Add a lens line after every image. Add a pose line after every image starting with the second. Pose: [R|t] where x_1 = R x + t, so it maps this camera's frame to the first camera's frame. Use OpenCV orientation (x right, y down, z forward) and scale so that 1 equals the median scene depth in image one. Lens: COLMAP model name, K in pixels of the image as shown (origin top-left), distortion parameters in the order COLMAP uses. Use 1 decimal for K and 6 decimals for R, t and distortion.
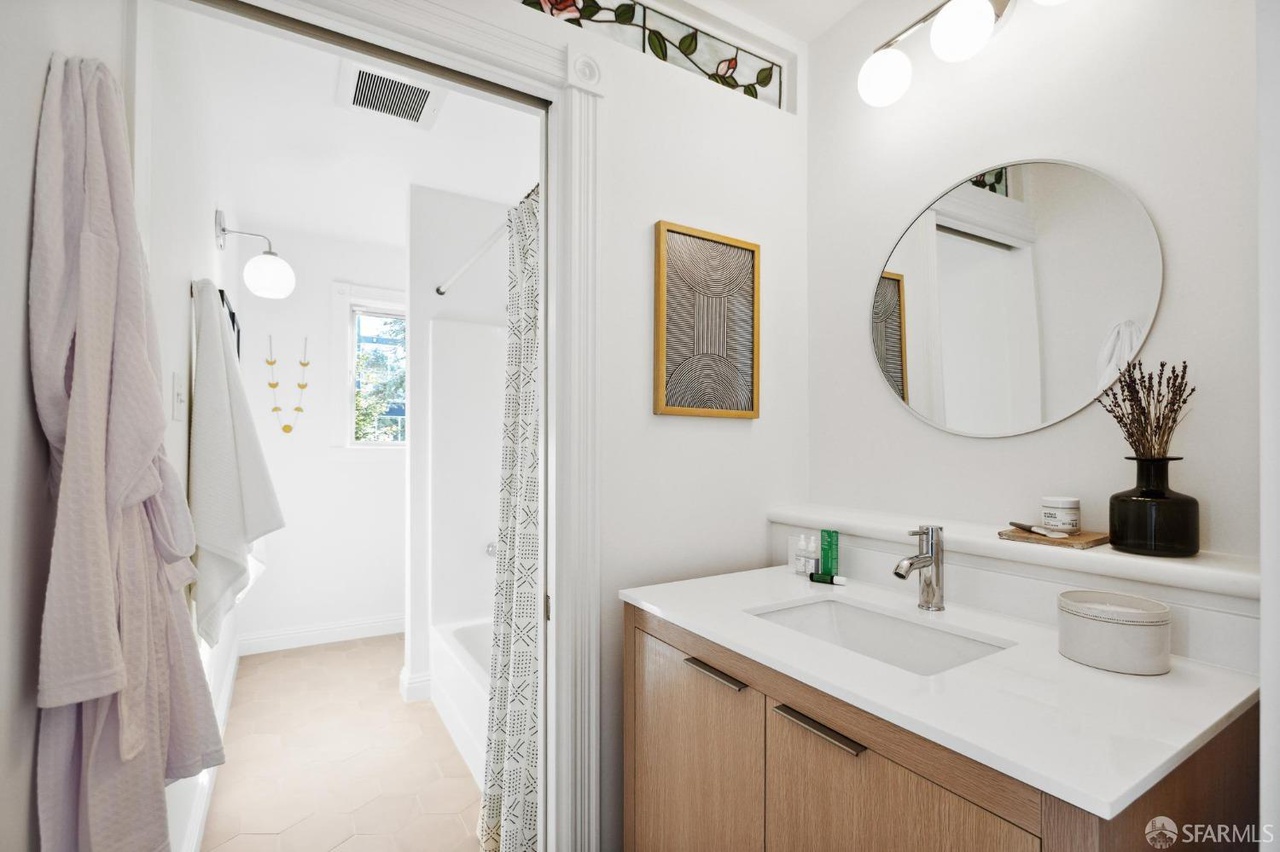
lens RADIAL K [[586.7, 0, 632.3], [0, 586.7, 443.2], [0, 0, 1]] dist [-0.011213, 0.000129]
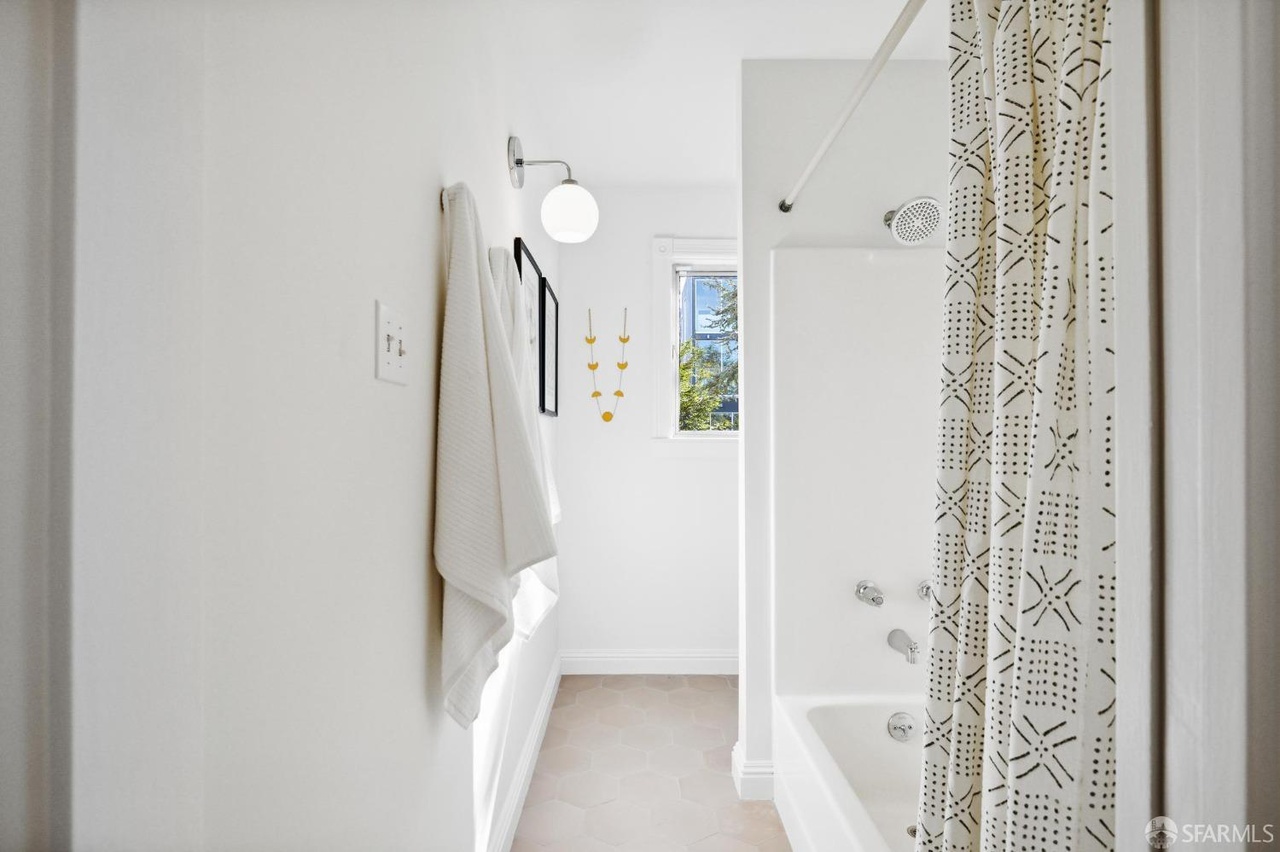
lens RADIAL K [[586.7, 0, 640.7], [0, 586.7, 436.0], [0, 0, 1]] dist [-0.011213, 0.000129]
pose [[0.860596, -0.008915, -0.509210, -0.124190], [0.004115, 0.999936, -0.010552, 0.014490], [0.509271, 0.006985, 0.860578, 0.318761]]
